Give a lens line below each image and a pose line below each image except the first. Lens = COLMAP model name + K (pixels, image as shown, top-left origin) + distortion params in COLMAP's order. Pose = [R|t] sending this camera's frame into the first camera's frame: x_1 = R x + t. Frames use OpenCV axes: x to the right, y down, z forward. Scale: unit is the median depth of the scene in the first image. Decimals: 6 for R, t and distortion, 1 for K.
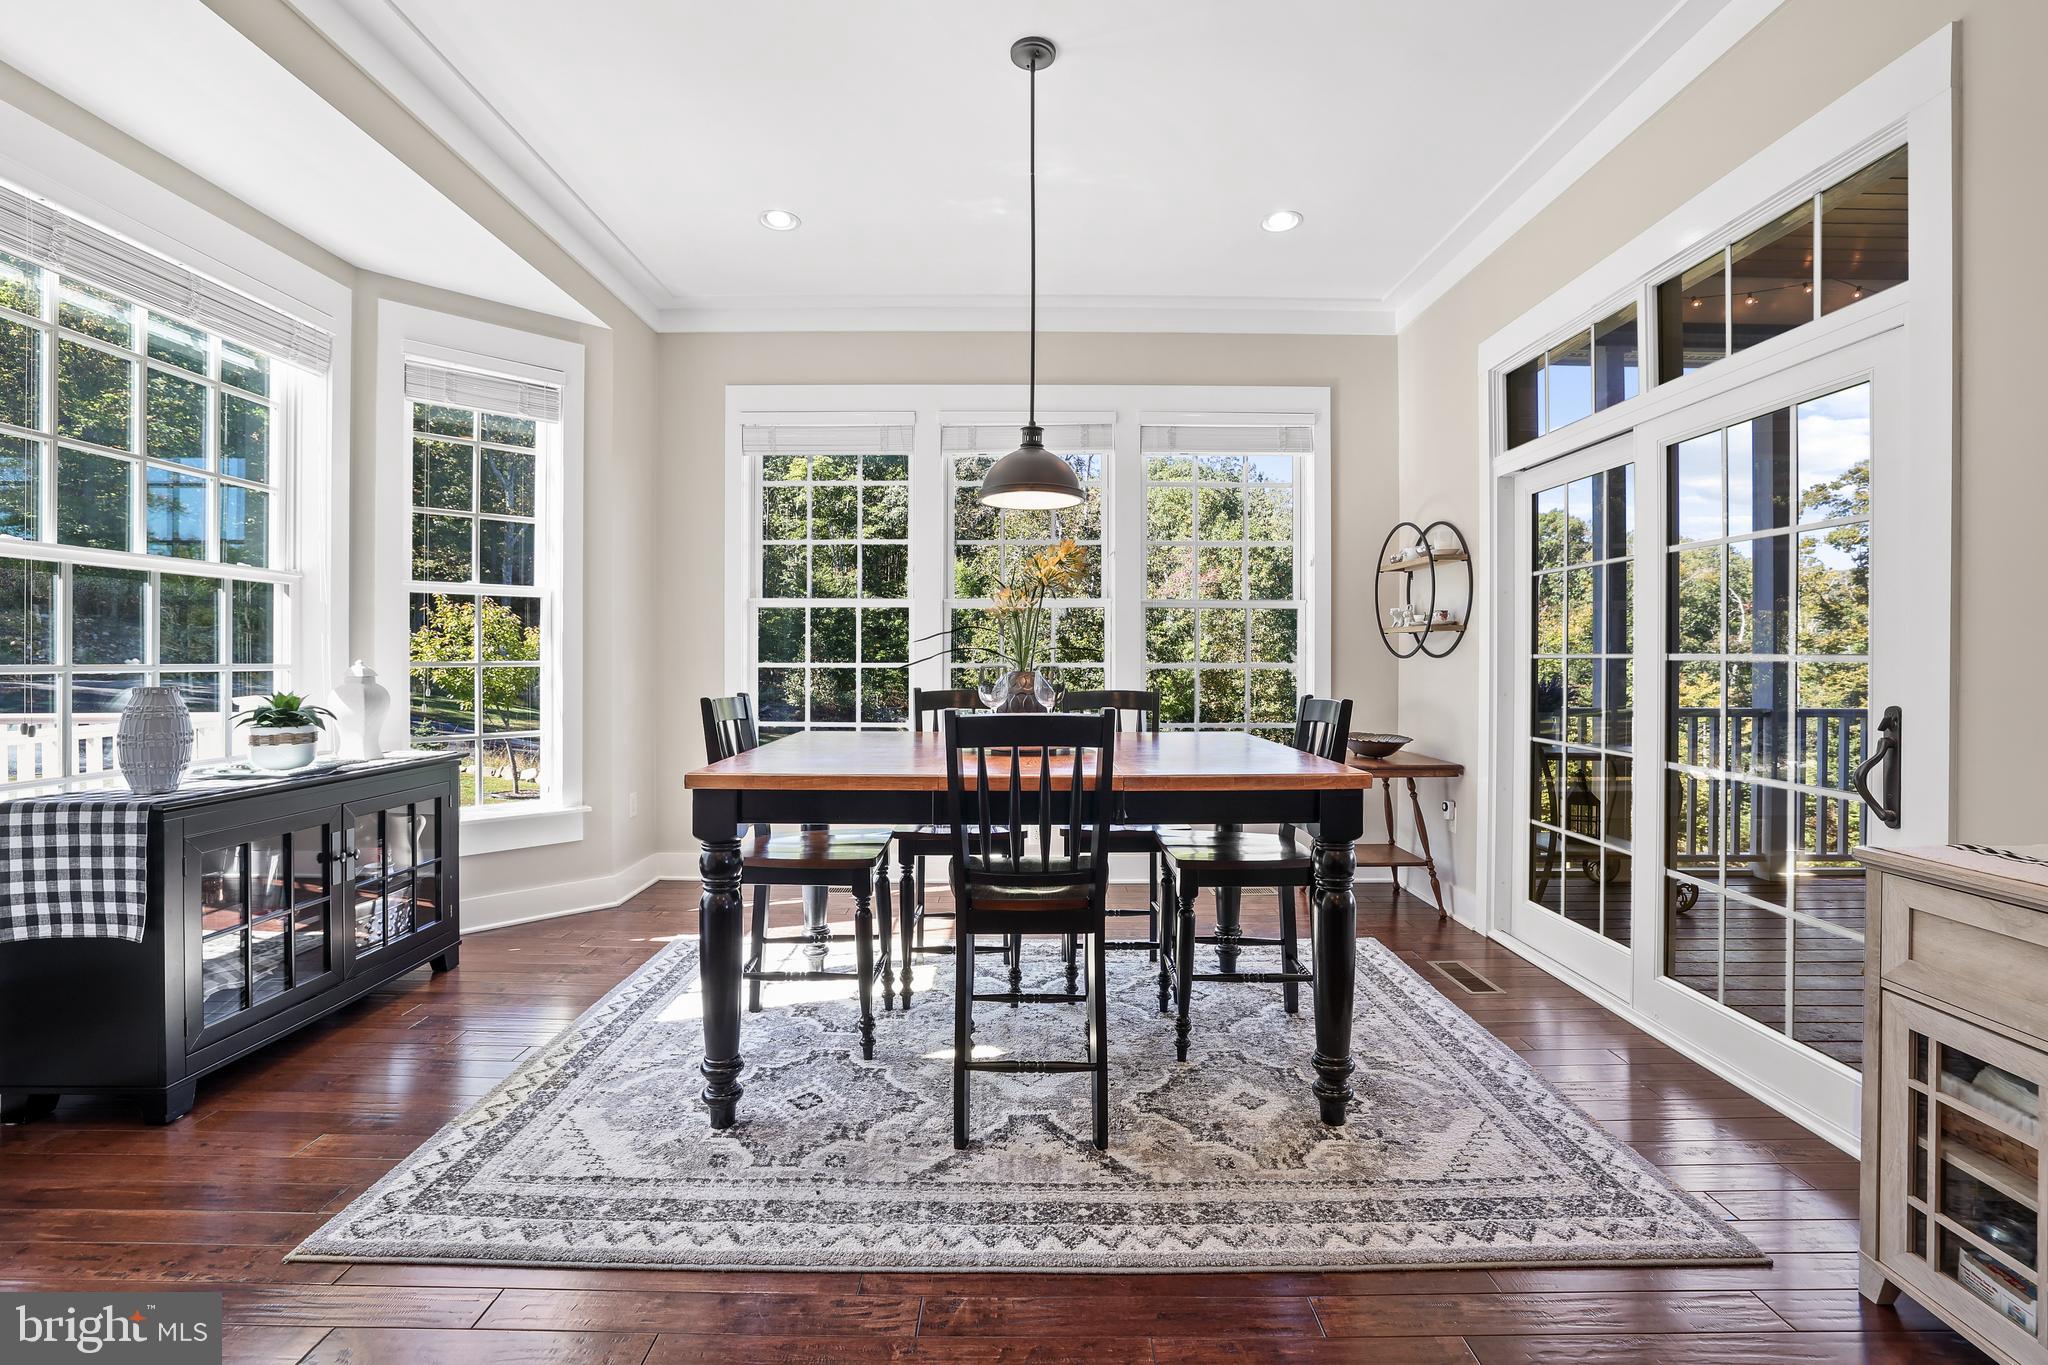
lens RADIAL K [[883.8, 0, 1022.2], [0, 883.8, 660.1], [0, 0, 1]] dist [-0.042300, 0.014200]
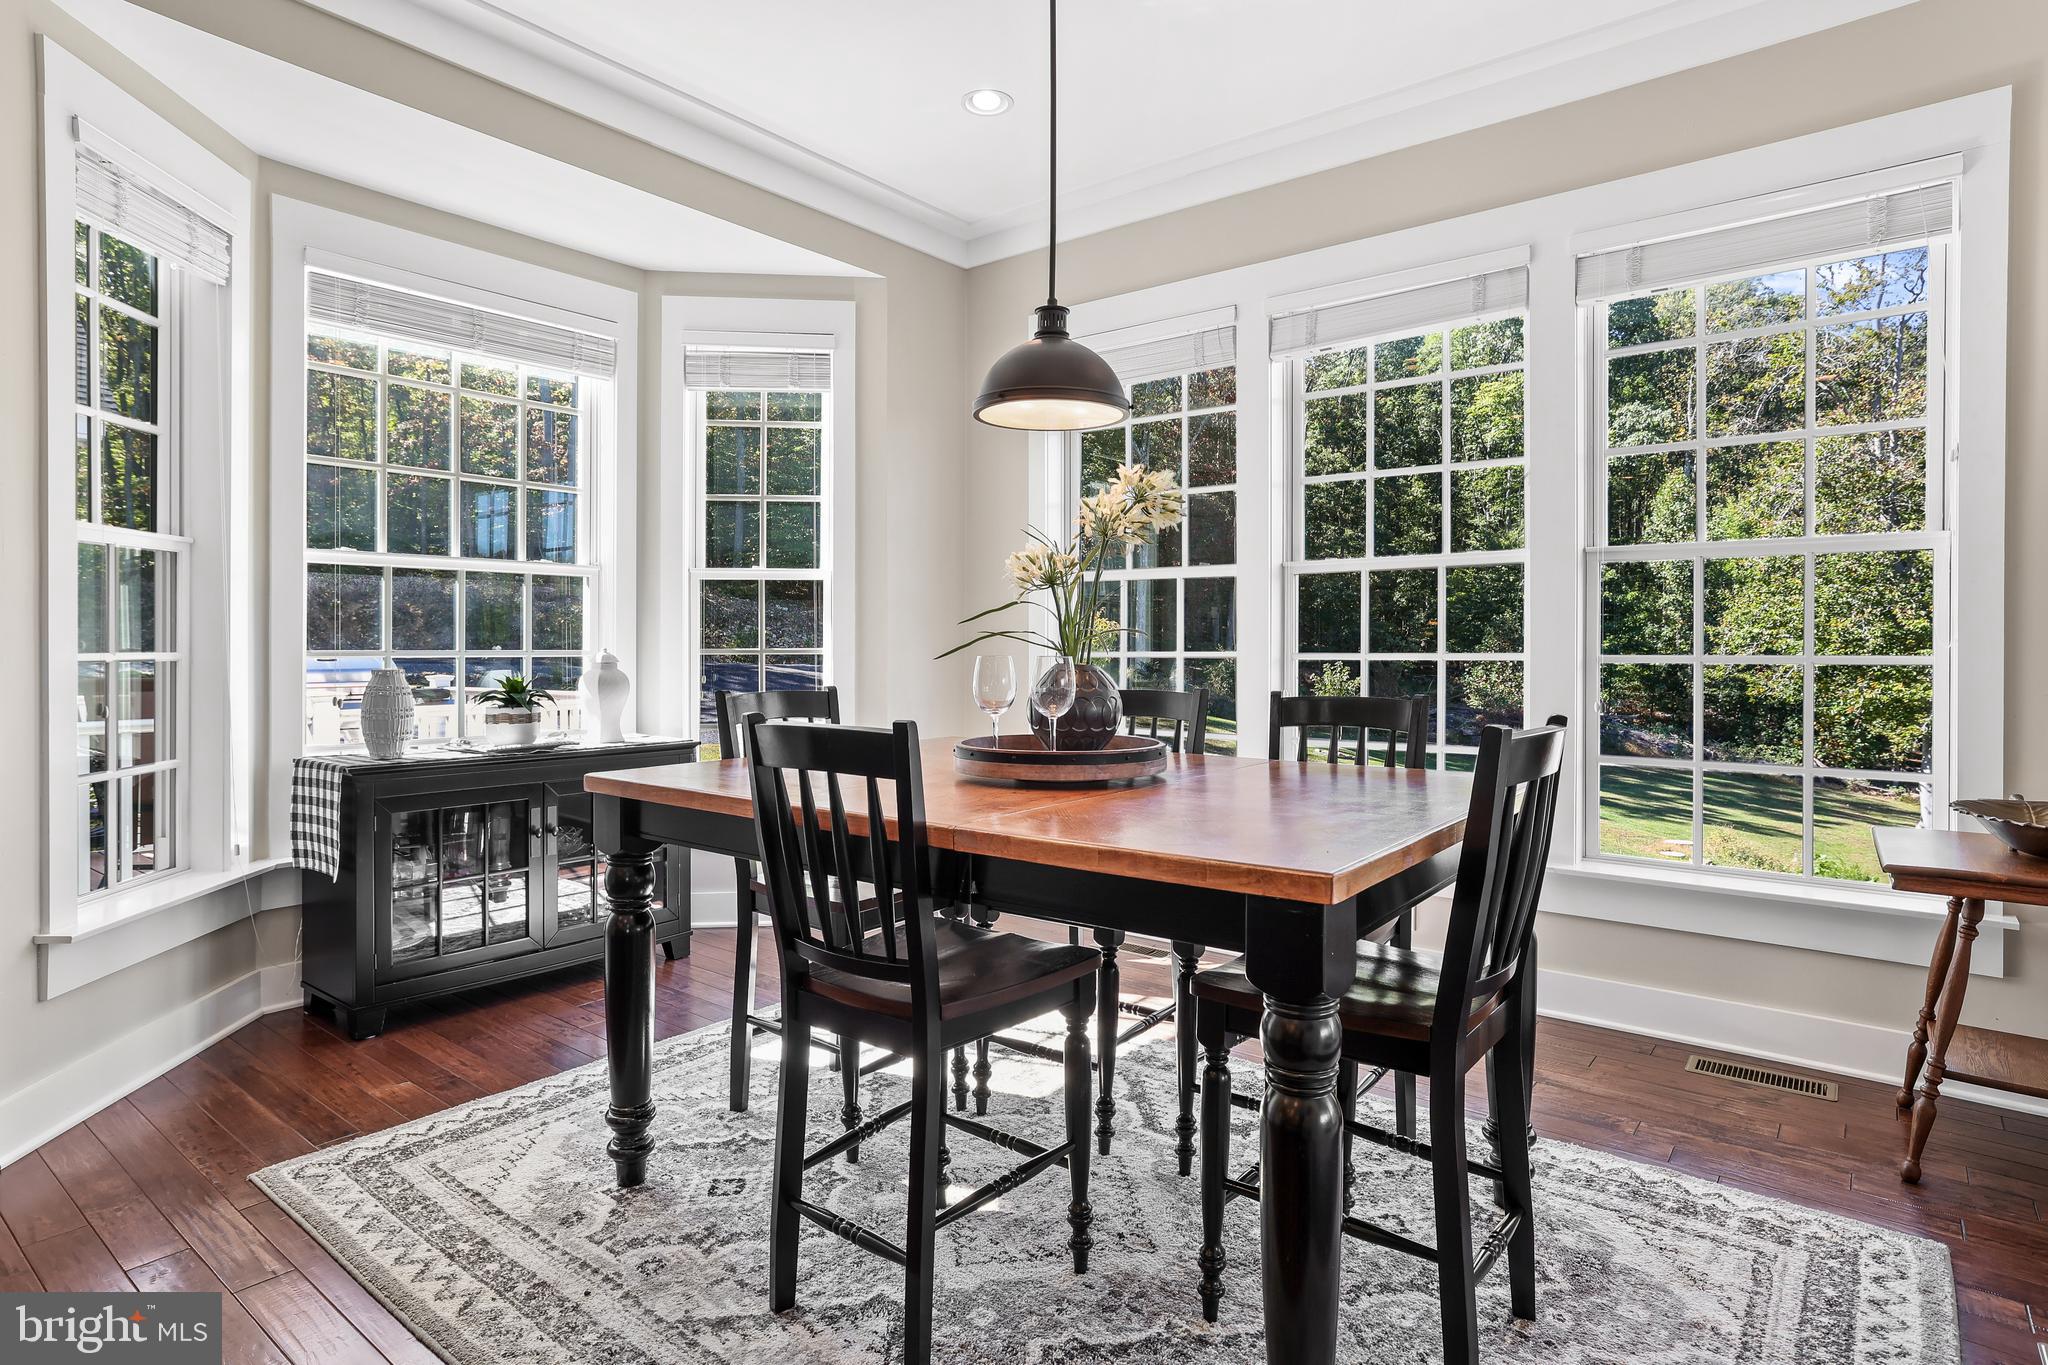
lens RADIAL K [[1098.7, 0, 1031.9], [0, 1098.7, 645.0], [0, 0, 1]] dist [-0.004699, -0.001048]
pose [[0.780220, -0.001091, -0.625504, 0.484597], [-0.001270, 0.999994, -0.003329, 0.001508], [0.625503, 0.003392, 0.780214, 0.296256]]
